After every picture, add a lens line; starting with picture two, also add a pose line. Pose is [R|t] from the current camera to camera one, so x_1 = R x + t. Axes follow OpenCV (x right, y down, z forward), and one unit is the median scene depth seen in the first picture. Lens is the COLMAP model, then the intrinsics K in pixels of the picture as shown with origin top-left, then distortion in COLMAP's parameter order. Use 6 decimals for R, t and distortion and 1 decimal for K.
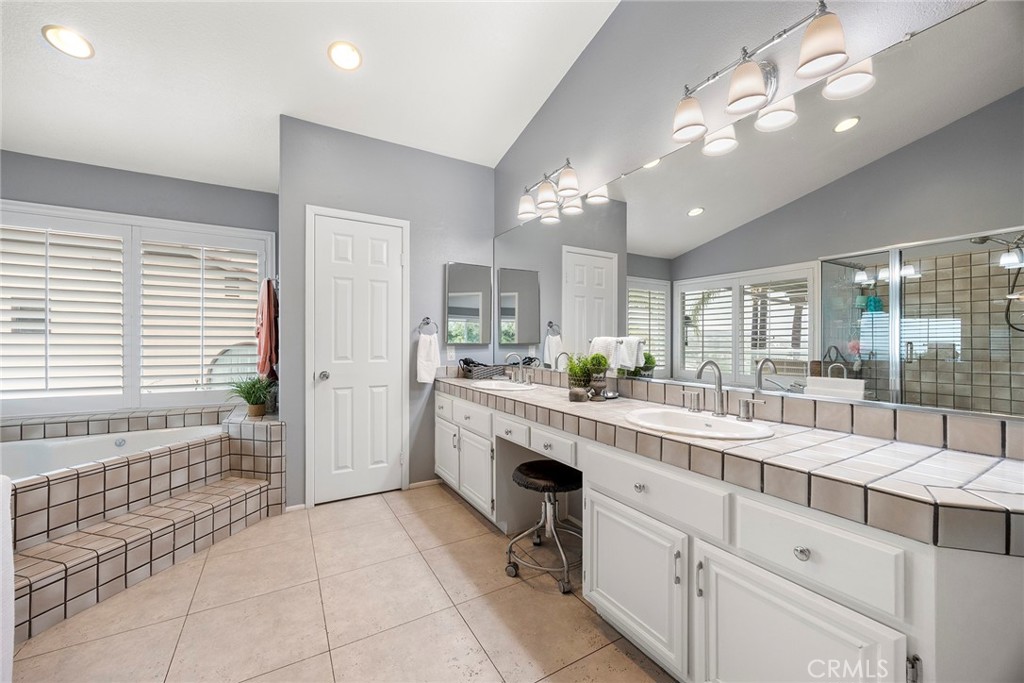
lens RADIAL K [[399.1, 0, 513.1], [0, 399.1, 341.1], [0, 0, 1]] dist [-0.000451, -0.000207]
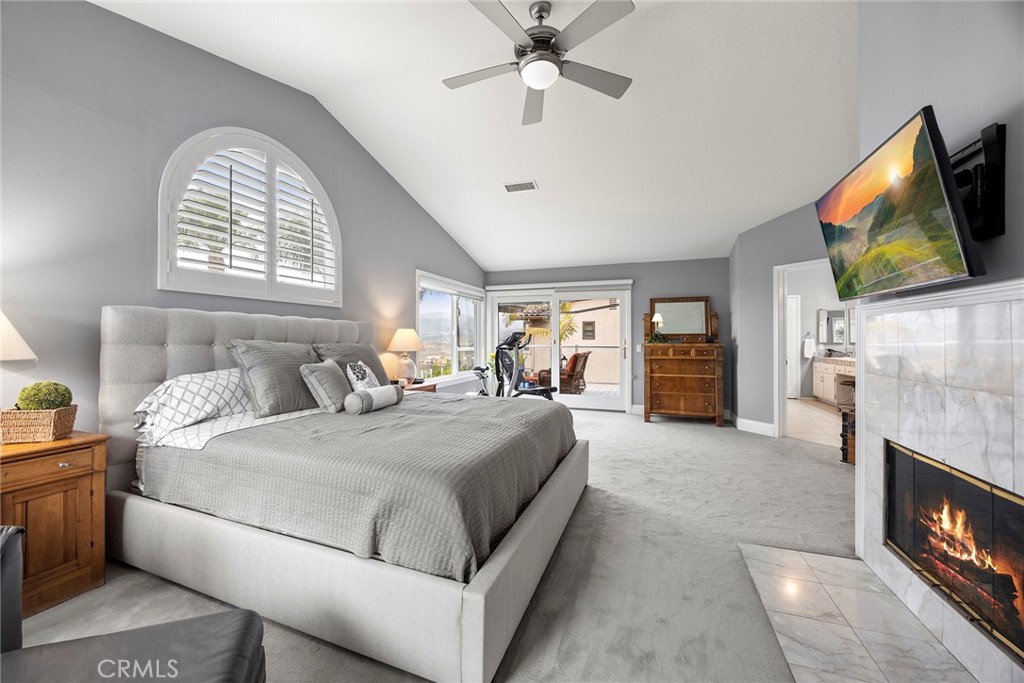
lens RADIAL K [[399.1, 0, 508.9], [0, 399.1, 336.0], [0, 0, 1]] dist [-0.000451, -0.000207]
pose [[0.644440, -0.004879, -0.764639, 0.571749], [0.002132, 0.999987, -0.004584, -0.031483], [0.764652, 0.001324, 0.644443, -2.420538]]
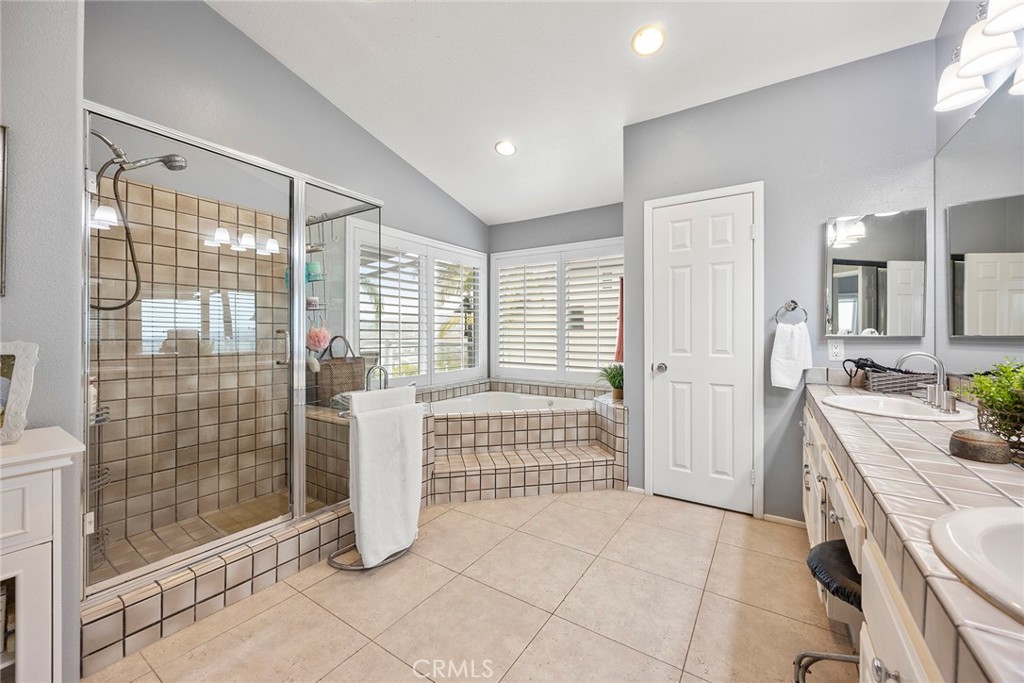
lens RADIAL K [[399.1, 0, 502.7], [0, 399.1, 333.3], [0, 0, 1]] dist [-0.000451, -0.000207]
pose [[0.434412, -0.002141, -0.900712, 0.261878], [0.003851, 0.999992, -0.000520, -0.000016], [0.900706, -0.003243, 0.434417, 0.220696]]
